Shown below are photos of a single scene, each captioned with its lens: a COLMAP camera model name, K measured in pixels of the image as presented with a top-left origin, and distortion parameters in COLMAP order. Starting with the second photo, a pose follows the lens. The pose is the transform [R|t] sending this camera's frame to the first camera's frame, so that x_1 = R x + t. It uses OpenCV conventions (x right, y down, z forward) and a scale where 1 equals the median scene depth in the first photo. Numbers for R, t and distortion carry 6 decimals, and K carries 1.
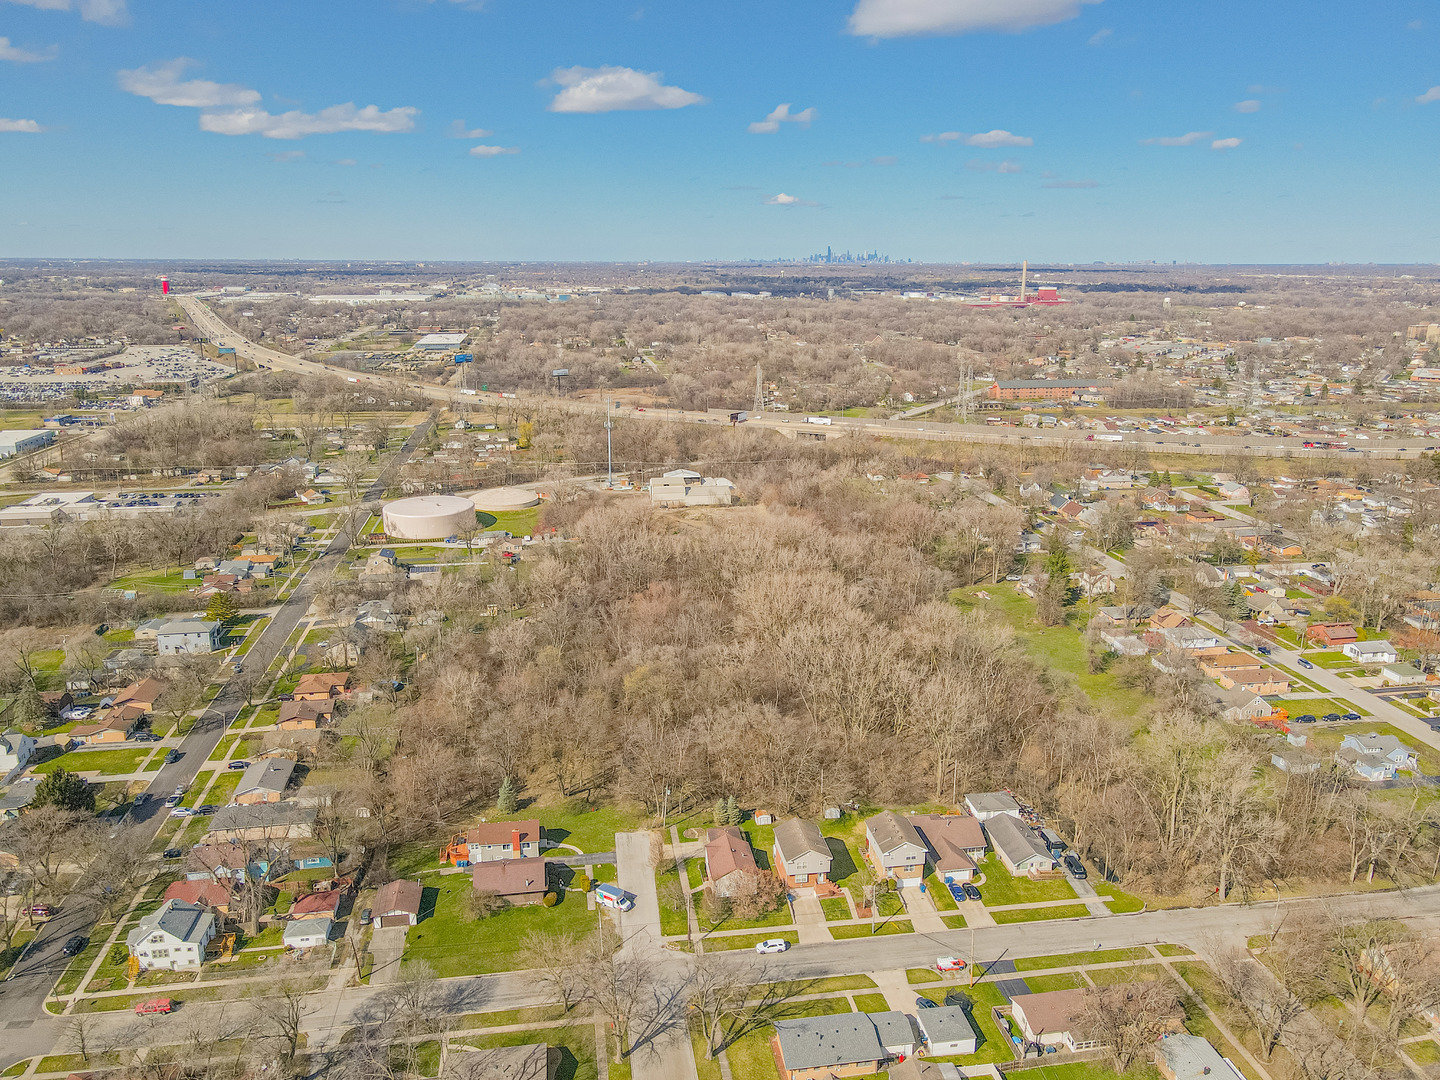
lens RADIAL K [[1052.4, 0, 720.0], [0, 1052.4, 540.0], [0, 0, 1]] dist [0.023005, -0.003702]
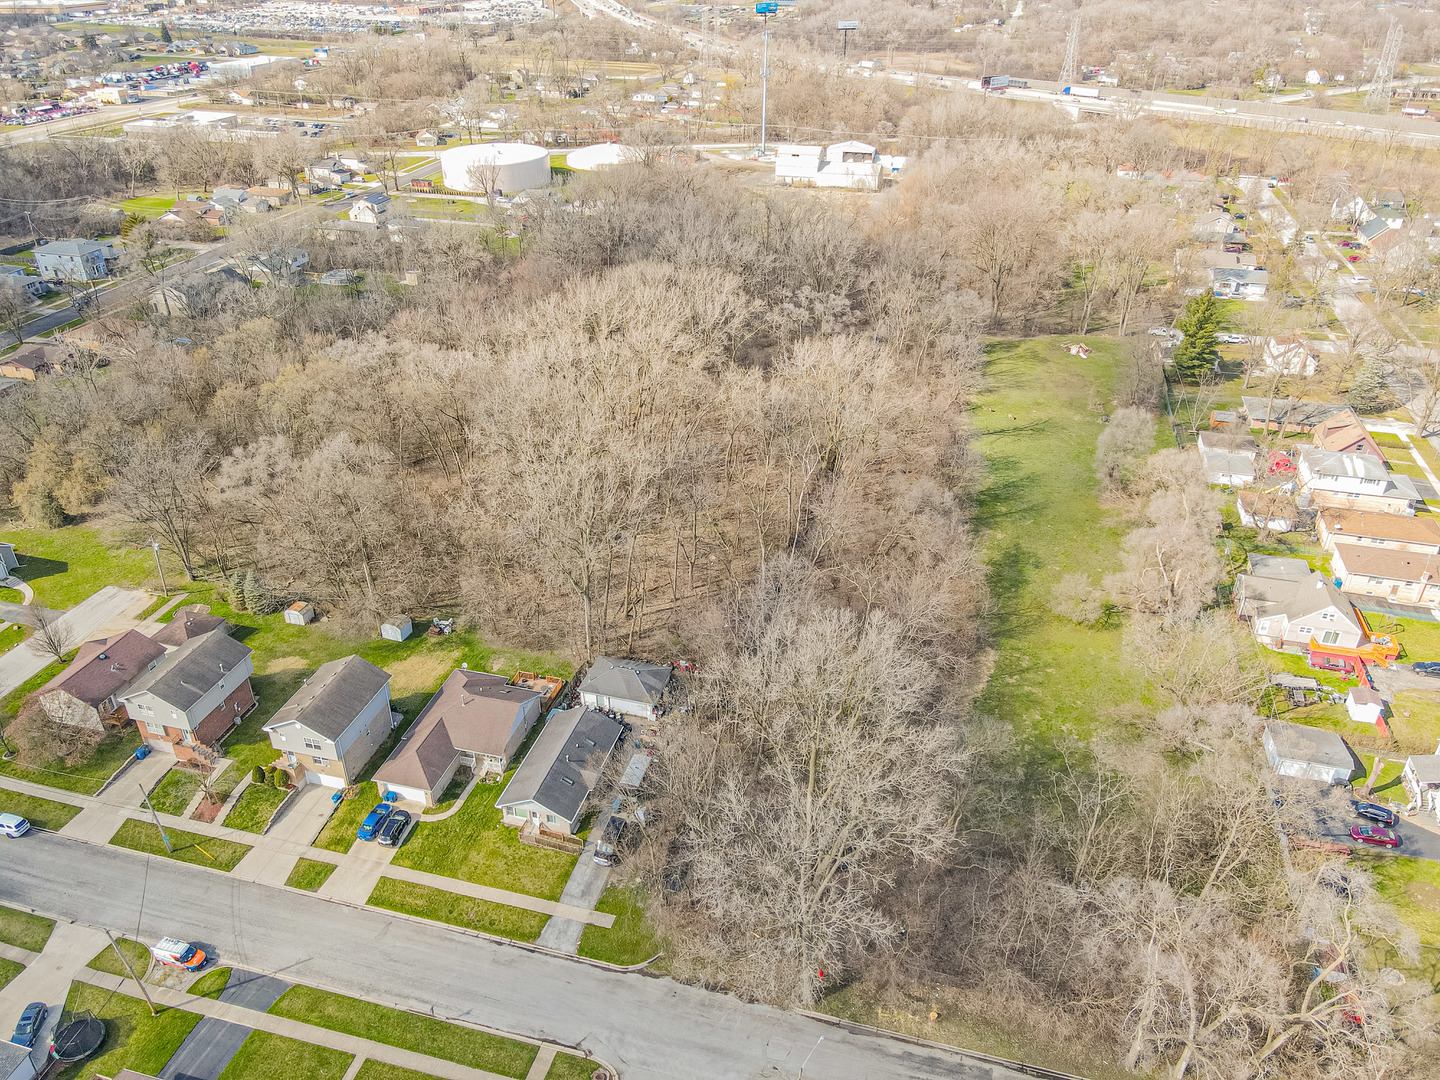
lens RADIAL K [[1045.5, 0, 720.0], [0, 1045.5, 540.0], [0, 0, 1]] dist [0.017111, 0.007567]
pose [[0.912192, 0.208372, -0.352827, 0.366951], [-0.107457, 0.952561, 0.284746, 0.005455], [0.395423, -0.221829, 0.891309, 0.395509]]
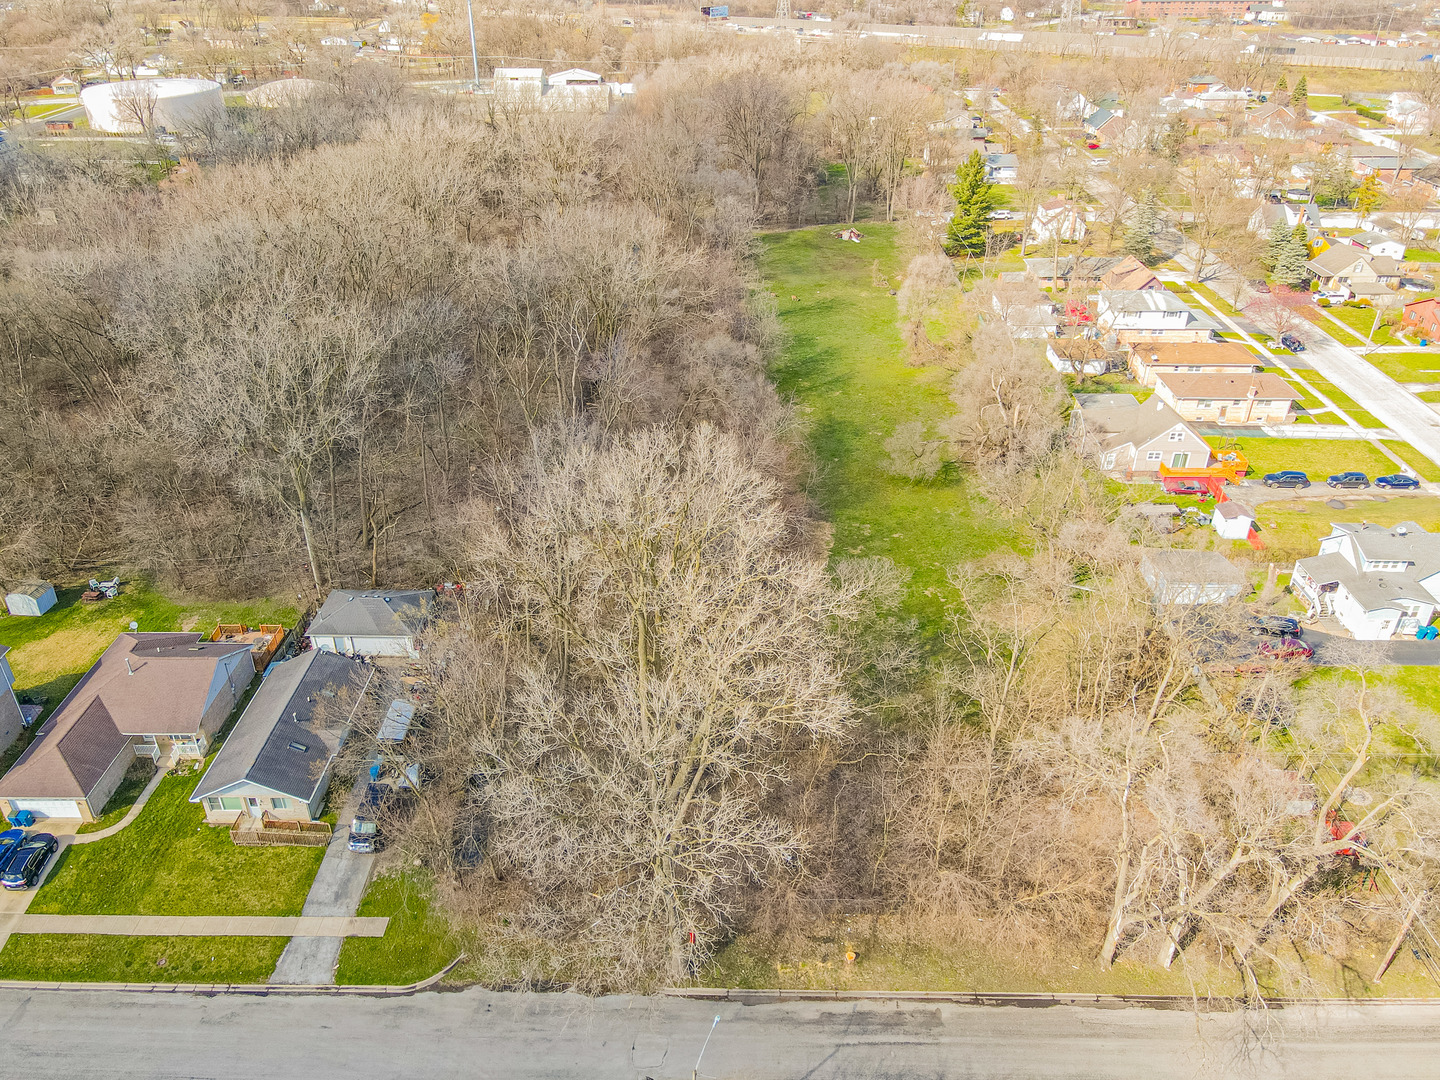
lens RADIAL K [[1052.4, 0, 720.0], [0, 1052.4, 540.0], [0, 0, 1]] dist [0.023005, -0.003702]
pose [[0.985316, 0.085807, -0.147611, 0.342723], [-0.043027, 0.961427, 0.271674, 0.072225], [0.165228, -0.261334, 0.951002, 0.466026]]
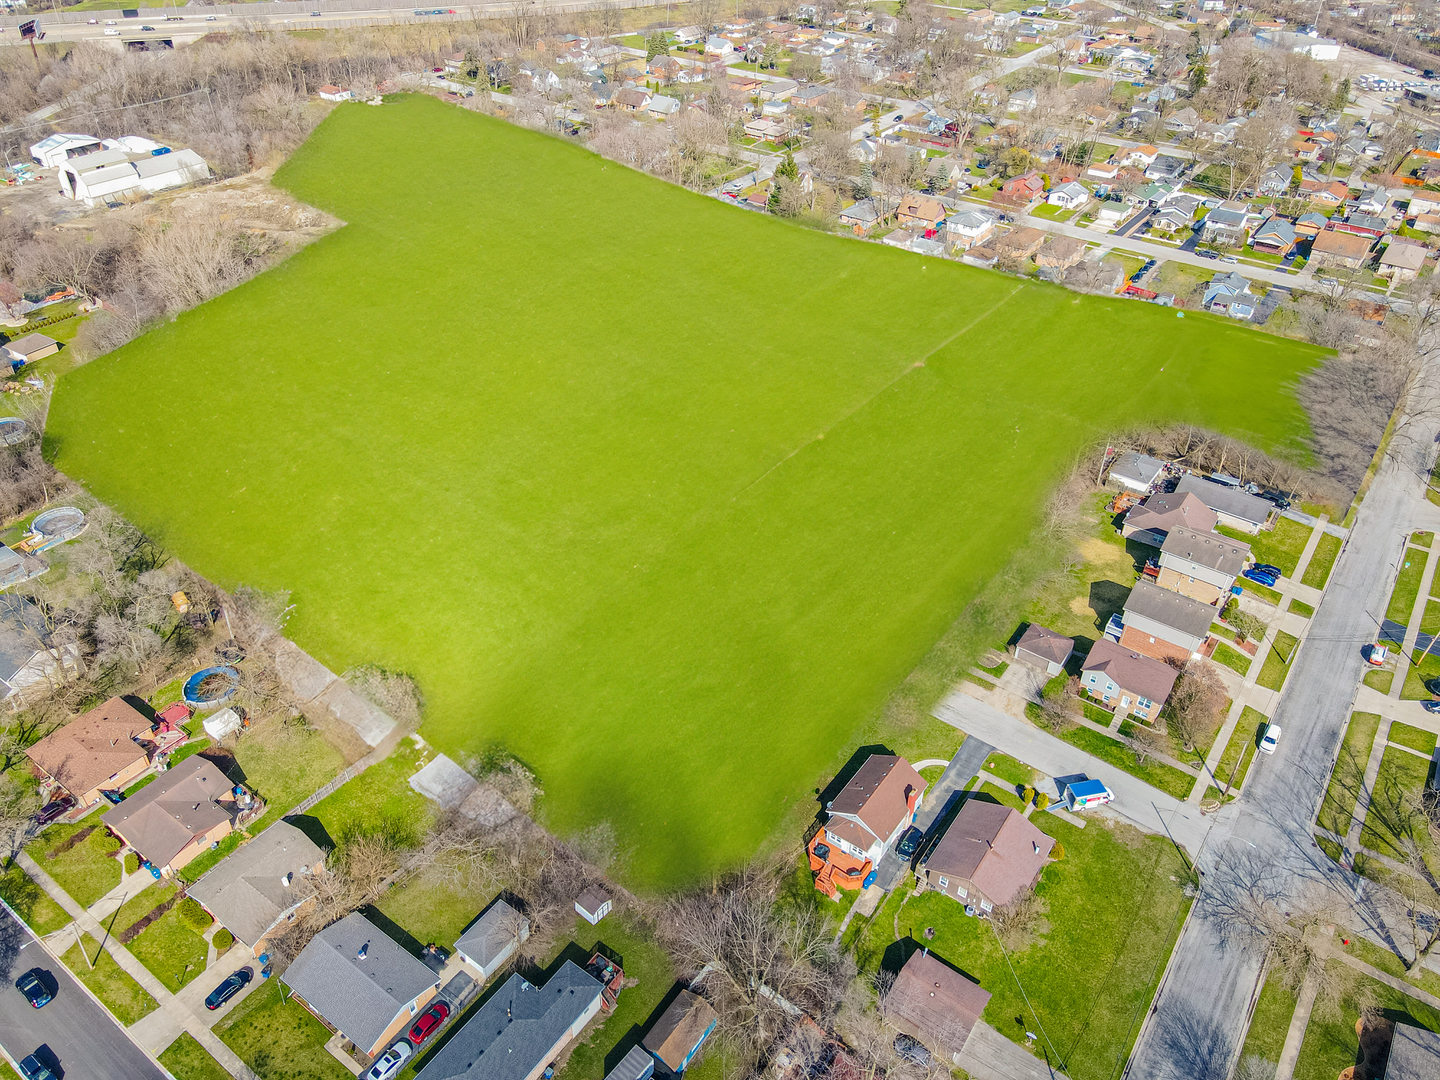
lens RADIAL K [[1045.5, 0, 720.0], [0, 1045.5, 540.0], [0, 0, 1]] dist [0.017111, 0.007567]
pose [[0.705296, -0.413016, 0.576173, -0.395543], [0.167698, 0.886891, 0.430468, -0.103844], [-0.688793, -0.206984, 0.694782, 0.459079]]
